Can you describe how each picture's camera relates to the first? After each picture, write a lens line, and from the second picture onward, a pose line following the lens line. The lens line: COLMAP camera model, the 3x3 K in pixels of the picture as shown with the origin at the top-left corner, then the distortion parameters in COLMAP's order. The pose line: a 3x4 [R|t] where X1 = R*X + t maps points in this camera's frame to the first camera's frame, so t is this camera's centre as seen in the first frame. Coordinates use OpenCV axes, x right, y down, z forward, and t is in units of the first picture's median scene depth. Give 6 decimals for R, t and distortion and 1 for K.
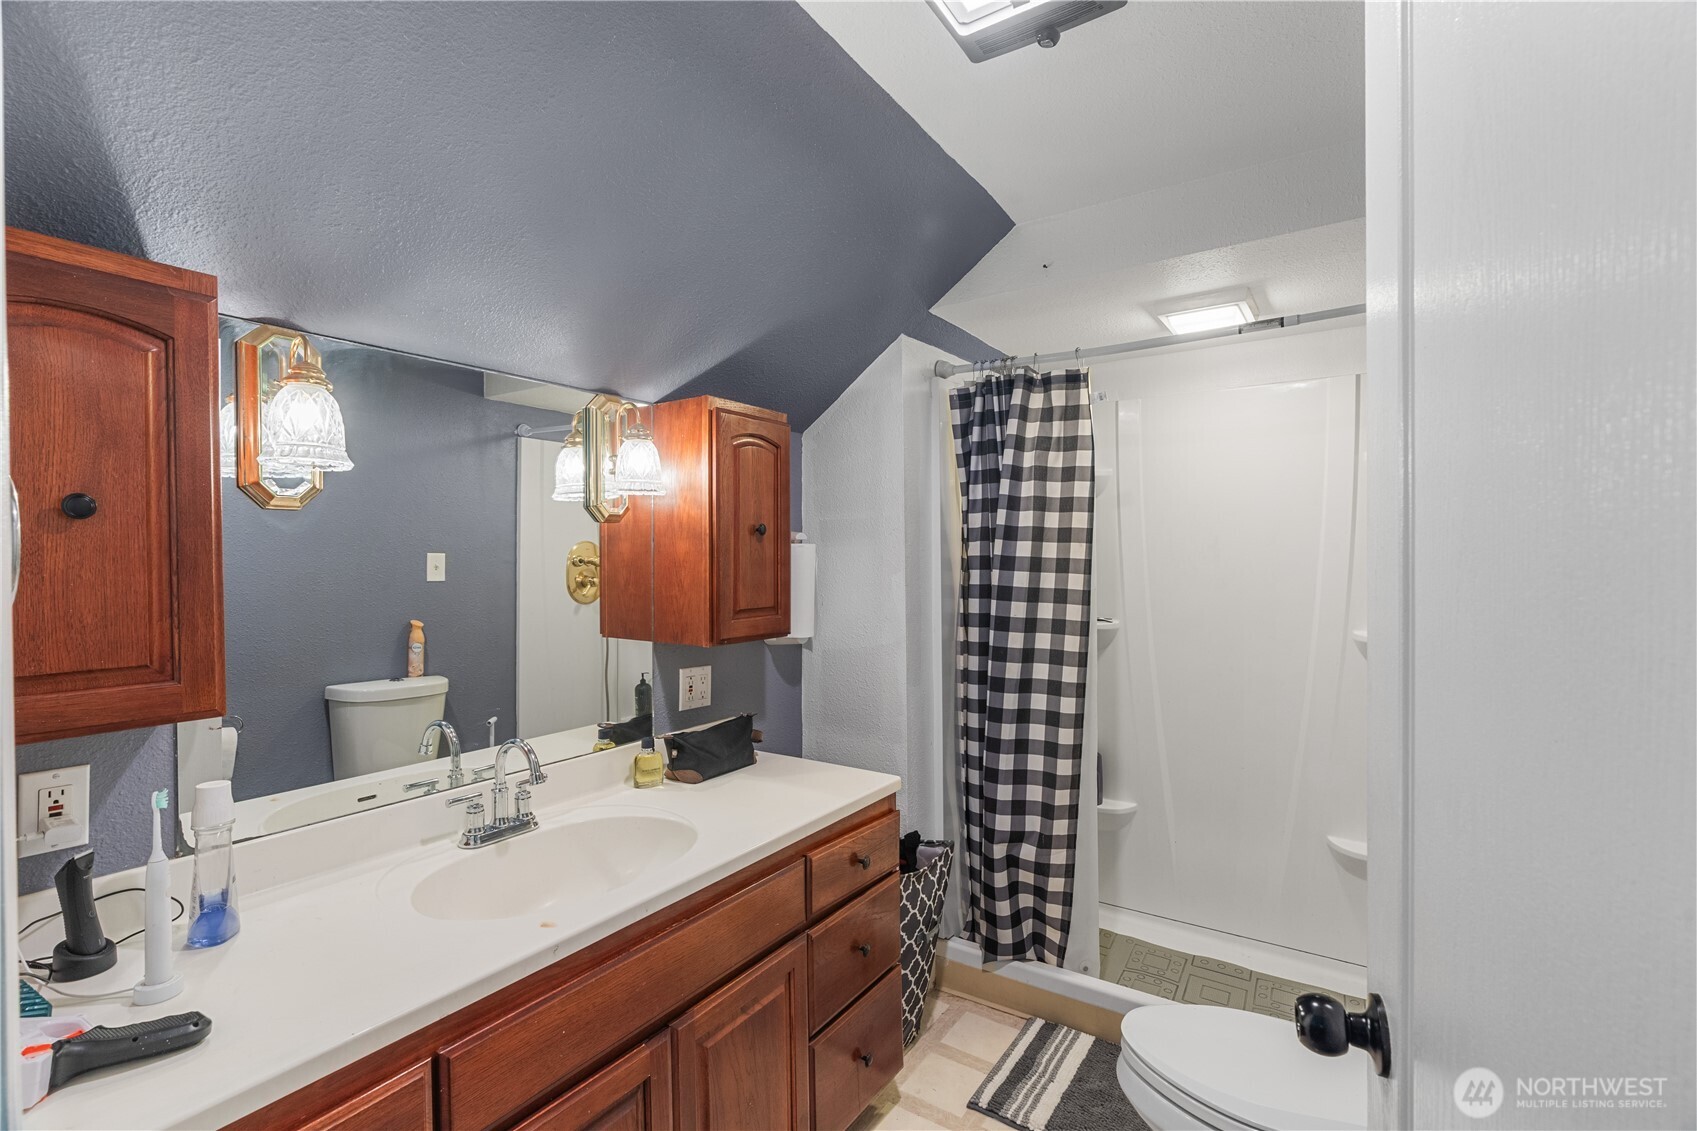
lens RADIAL K [[761.1, 0, 843.2], [0, 761.1, 564.6], [0, 0, 1]] dist [-0.010493, 0.003413]
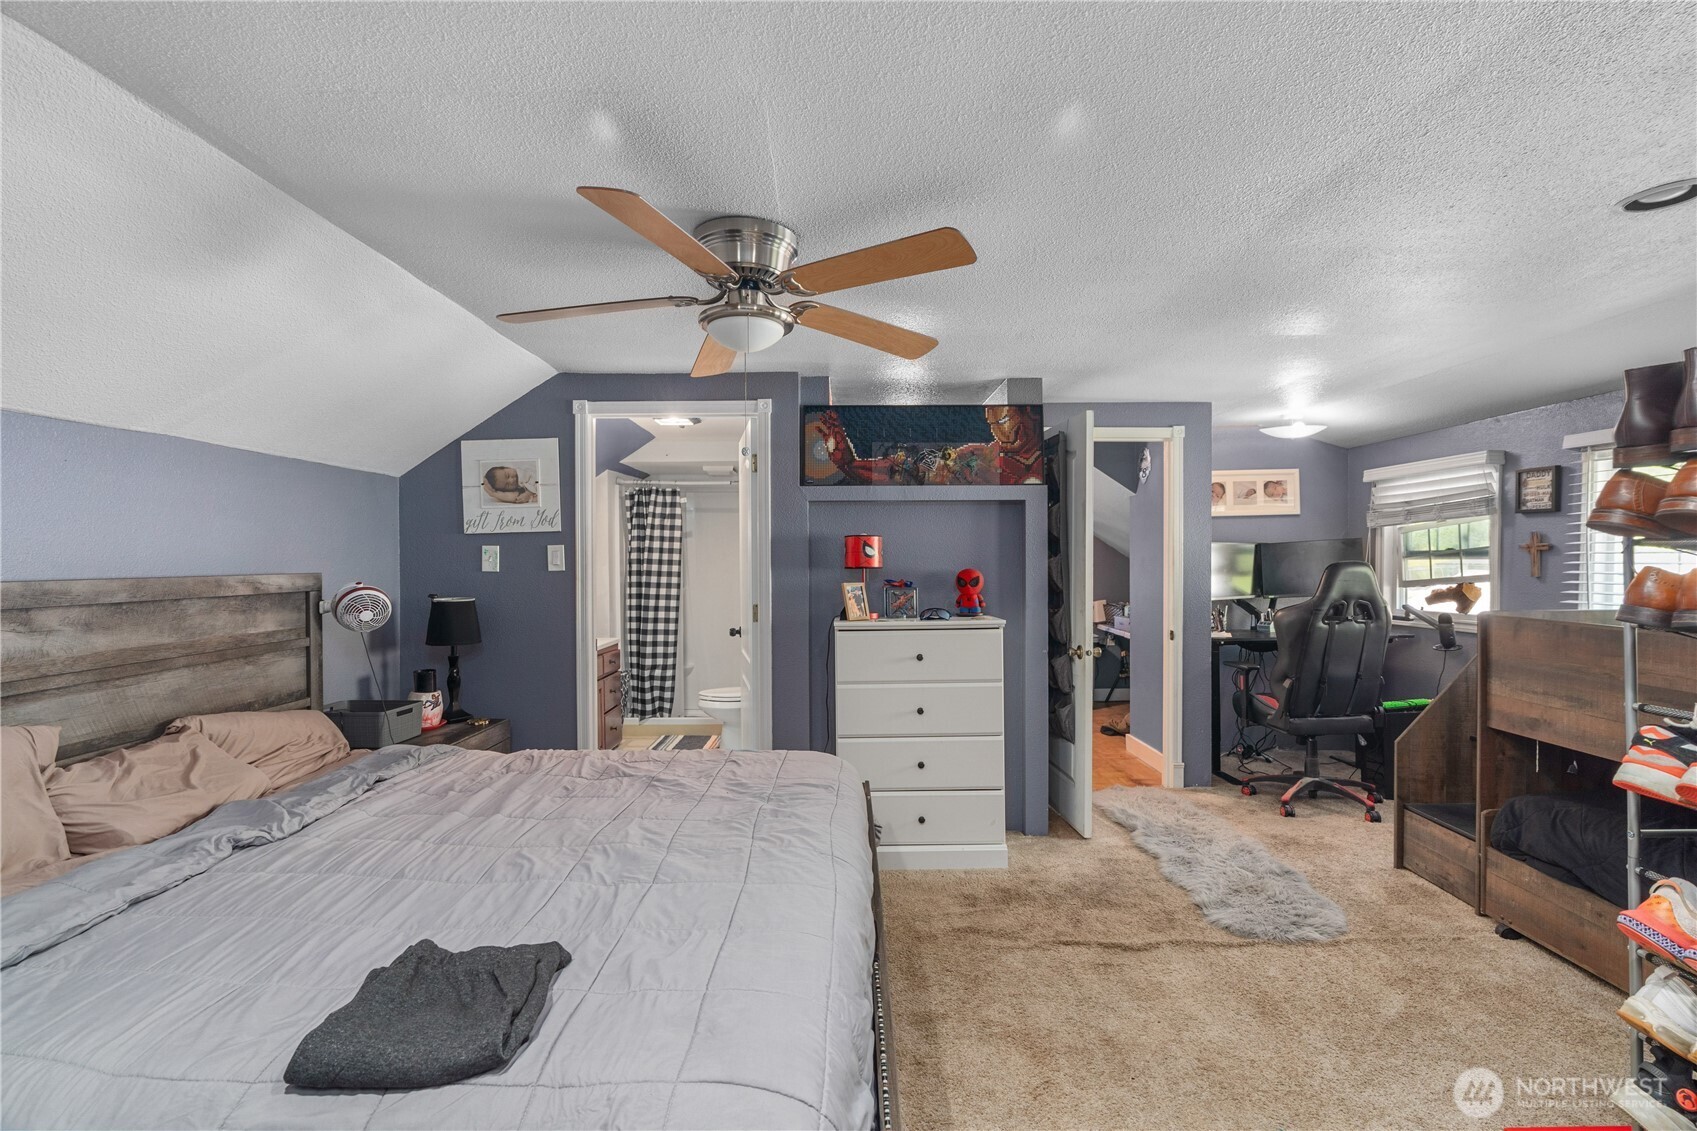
lens RADIAL K [[761.1, 0, 848.1], [0, 761.1, 567.1], [0, 0, 1]] dist [-0.010493, 0.003413]
pose [[0.831249, -0.004152, 0.555885, -0.653789], [0.004150, 0.999991, 0.001263, 0.016507], [-0.555885, 0.001257, 0.831258, -1.509298]]
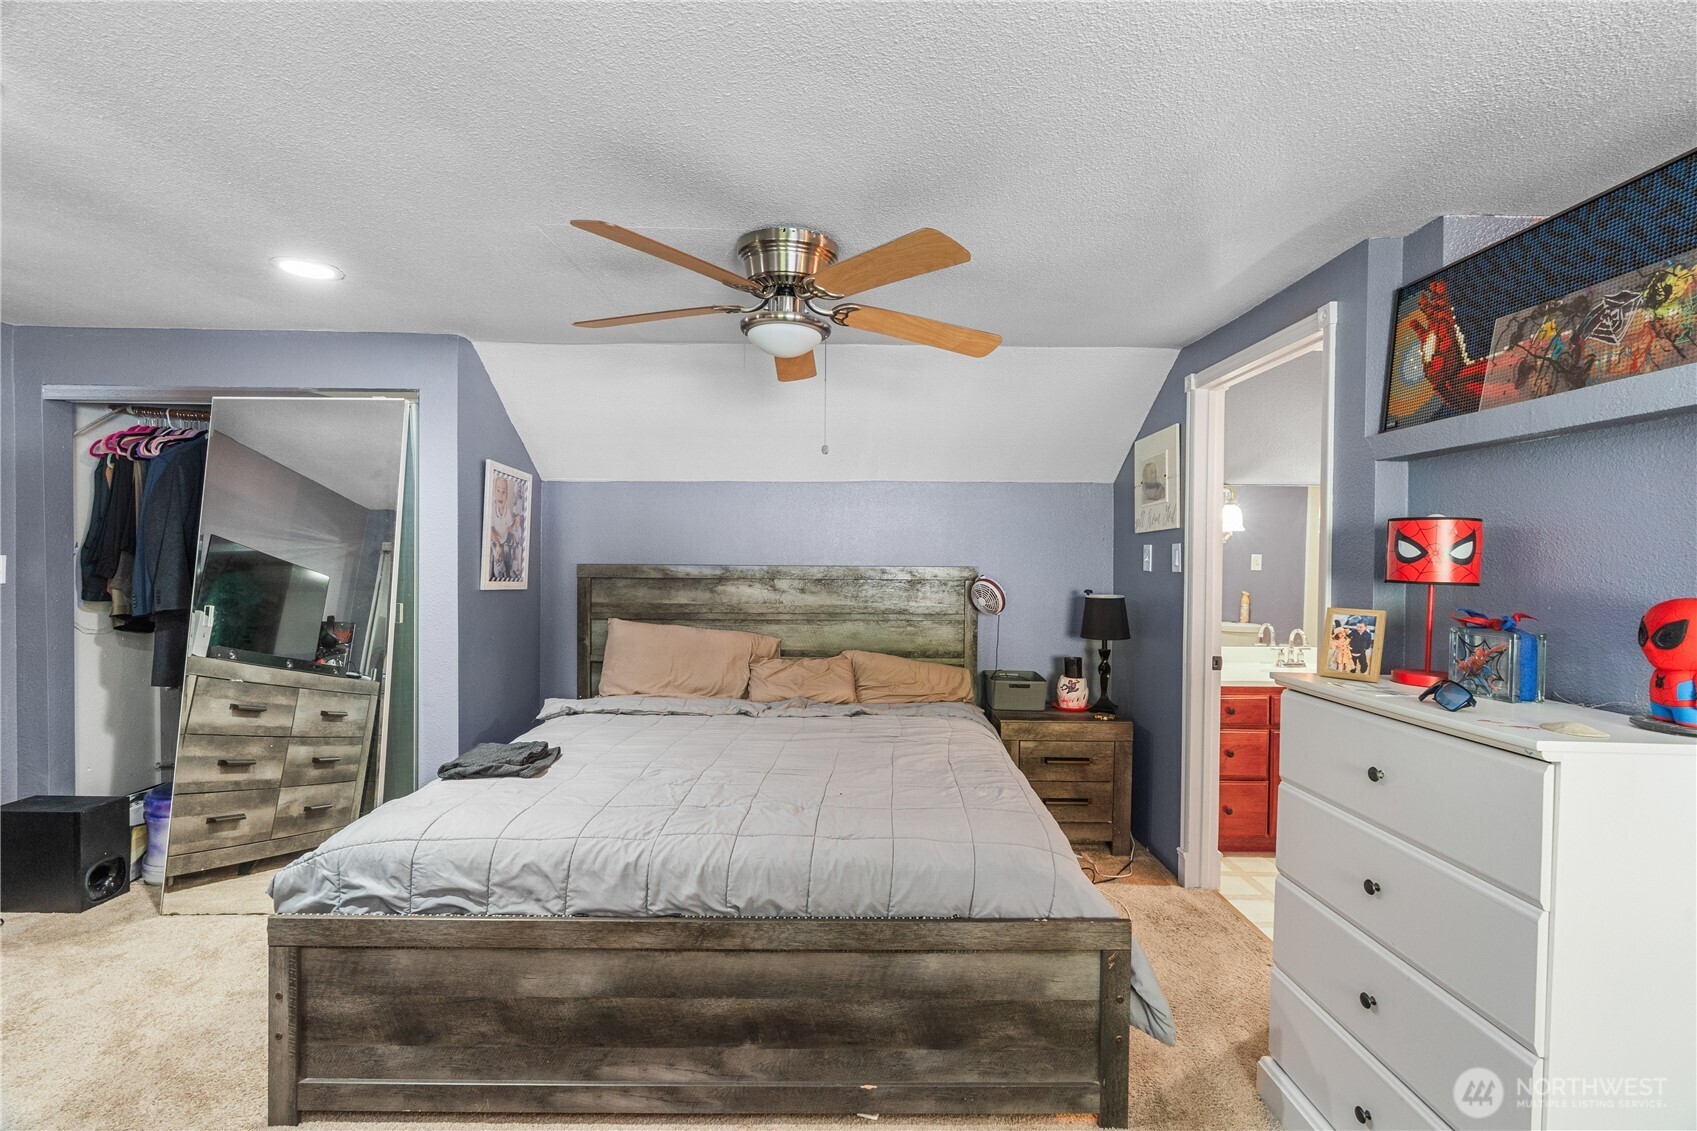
lens RADIAL K [[761.1, 0, 847.3], [0, 761.1, 564.7], [0, 0, 1]] dist [-0.010493, 0.003413]
pose [[0.569320, 0.020607, -0.821857, 1.262079], [-0.018307, 0.999756, 0.012386, -0.004641], [0.821912, 0.007994, 0.569559, -0.955175]]
